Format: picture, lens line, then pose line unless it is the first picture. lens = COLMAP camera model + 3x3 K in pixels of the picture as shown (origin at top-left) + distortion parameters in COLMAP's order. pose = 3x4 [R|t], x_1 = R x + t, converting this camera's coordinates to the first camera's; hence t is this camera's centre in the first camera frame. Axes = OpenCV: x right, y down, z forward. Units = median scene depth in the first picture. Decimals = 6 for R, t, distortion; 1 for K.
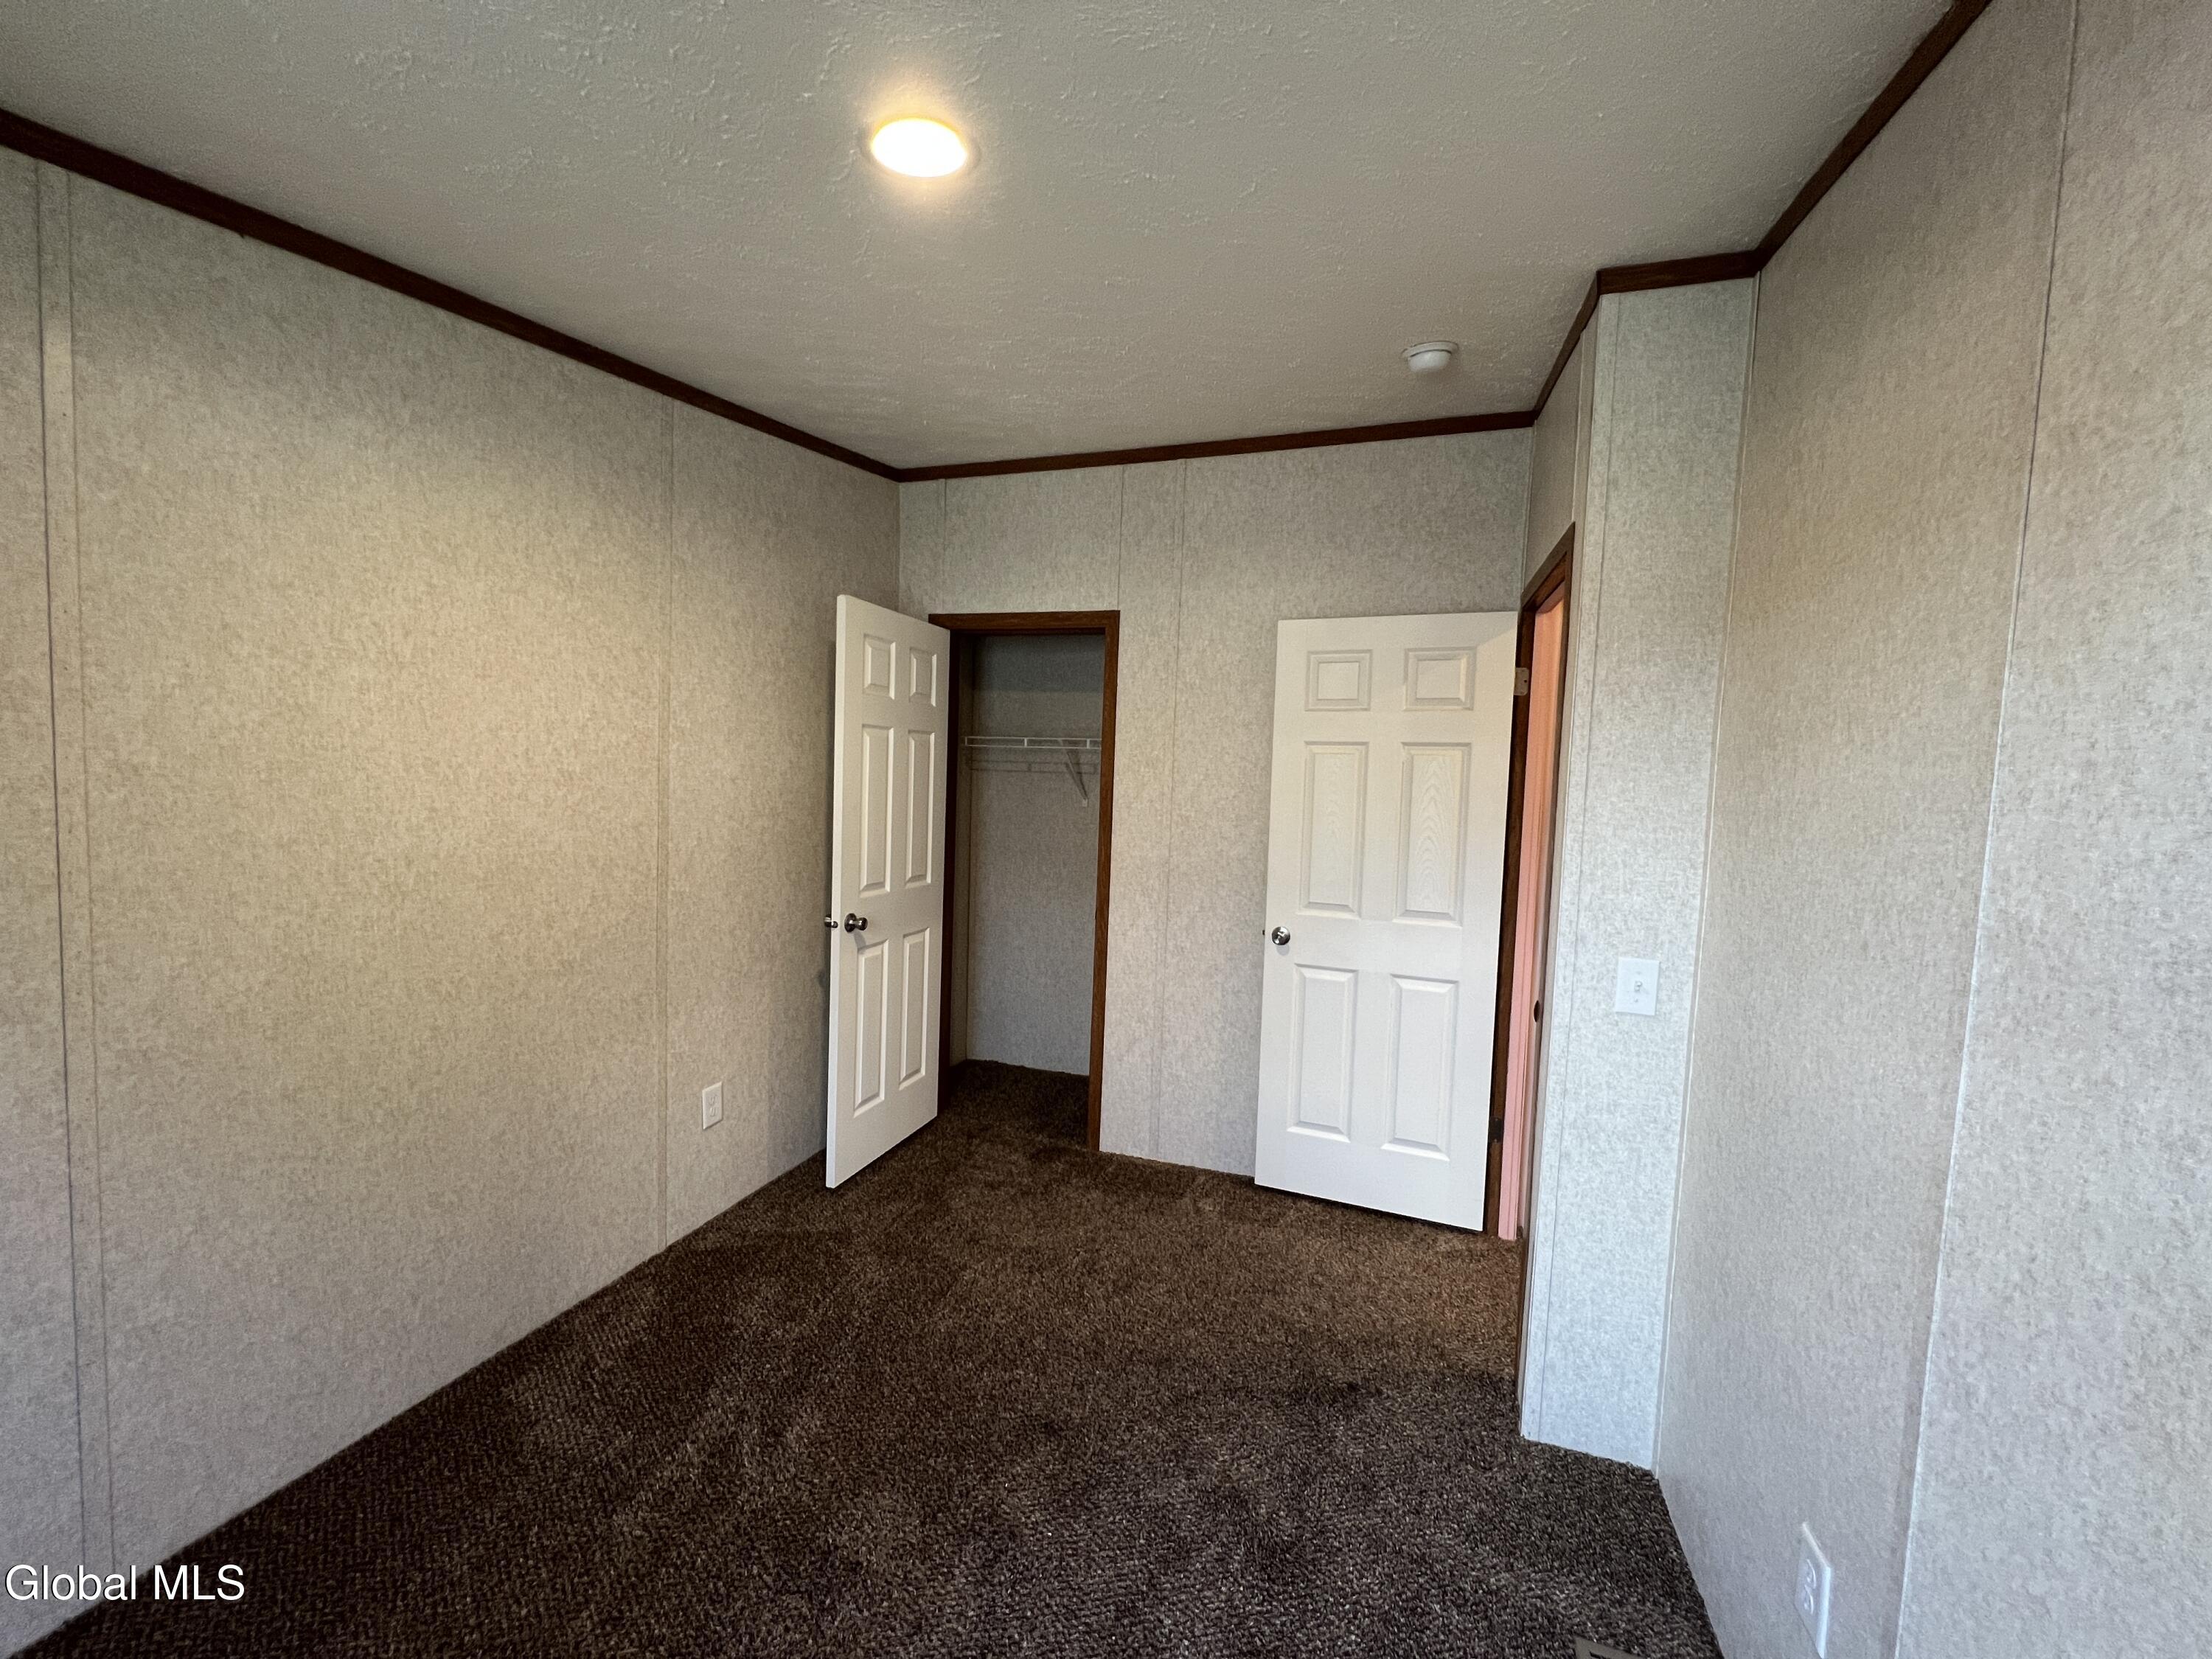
lens RADIAL K [[881.2, 0, 1099.2], [0, 881.2, 829.4], [0, 0, 1]] dist [-0.002092, 0.000408]
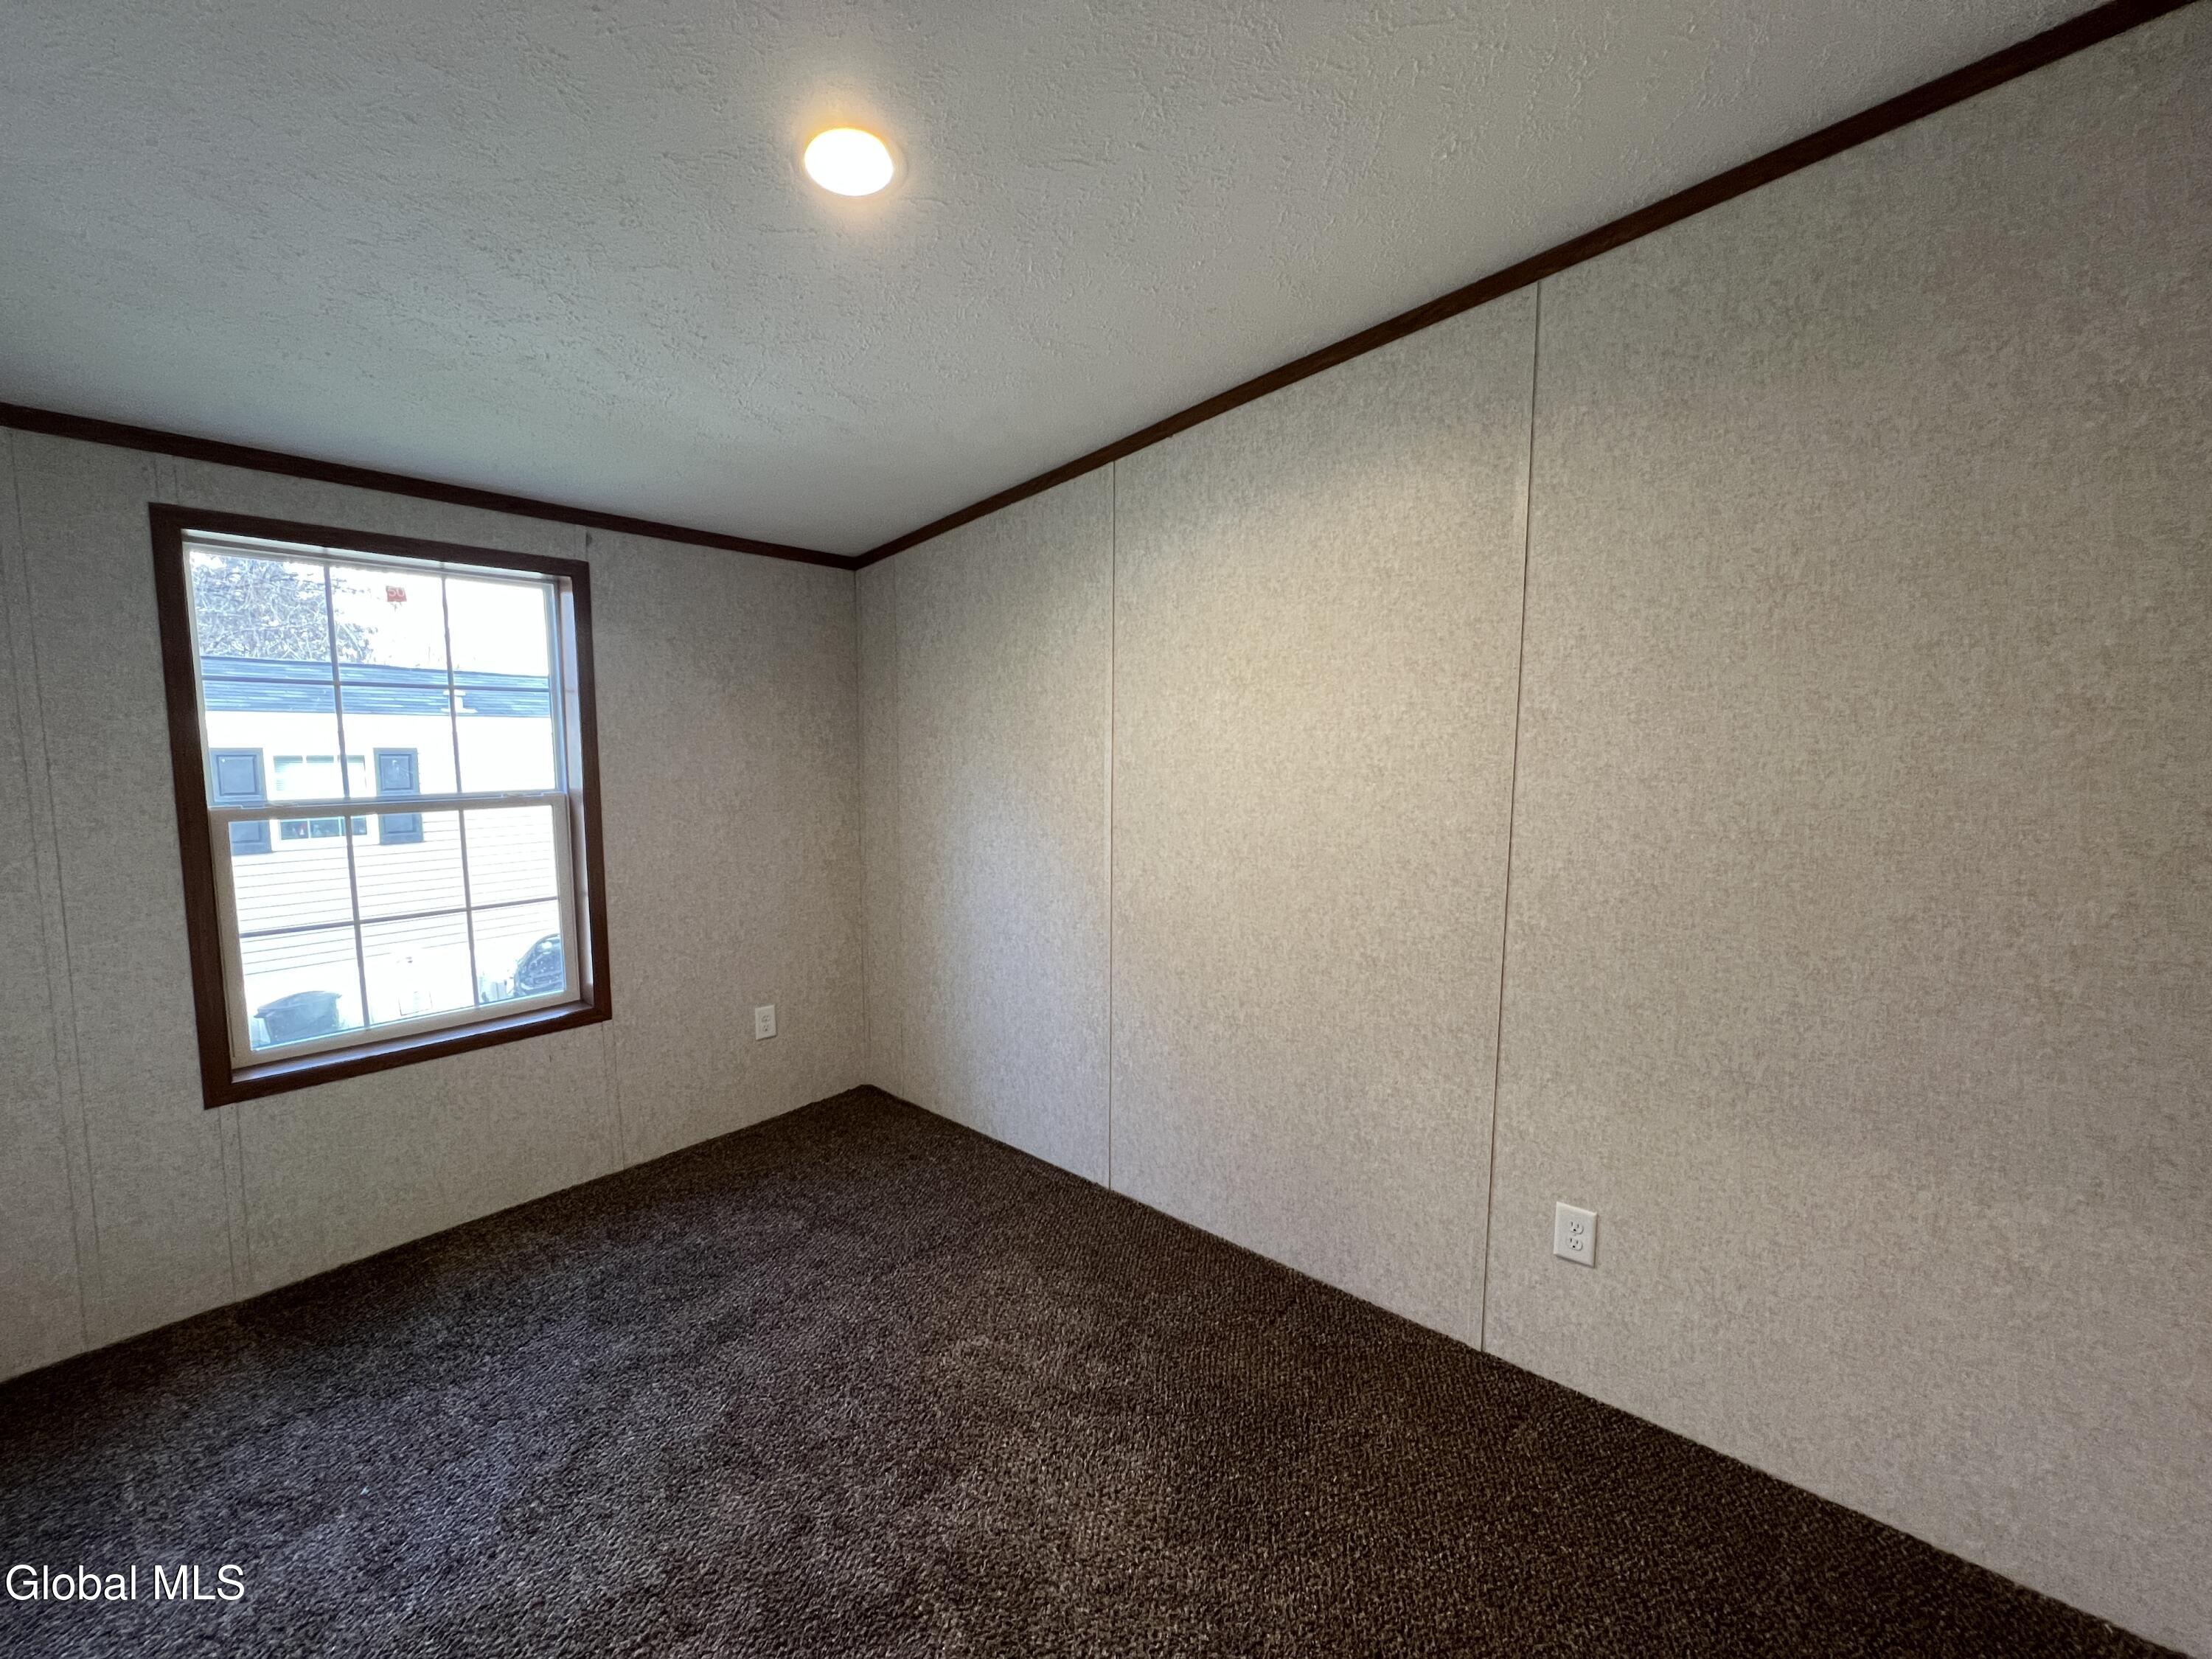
lens RADIAL K [[881.2, 0, 1099.2], [0, 881.2, 829.4], [0, 0, 1]] dist [-0.002092, 0.000408]
pose [[-0.367984, 0.054892, -0.928210, 0.446880], [-0.071229, 0.993658, 0.087001, -0.061558], [0.927100, 0.098131, -0.361740, 1.100402]]
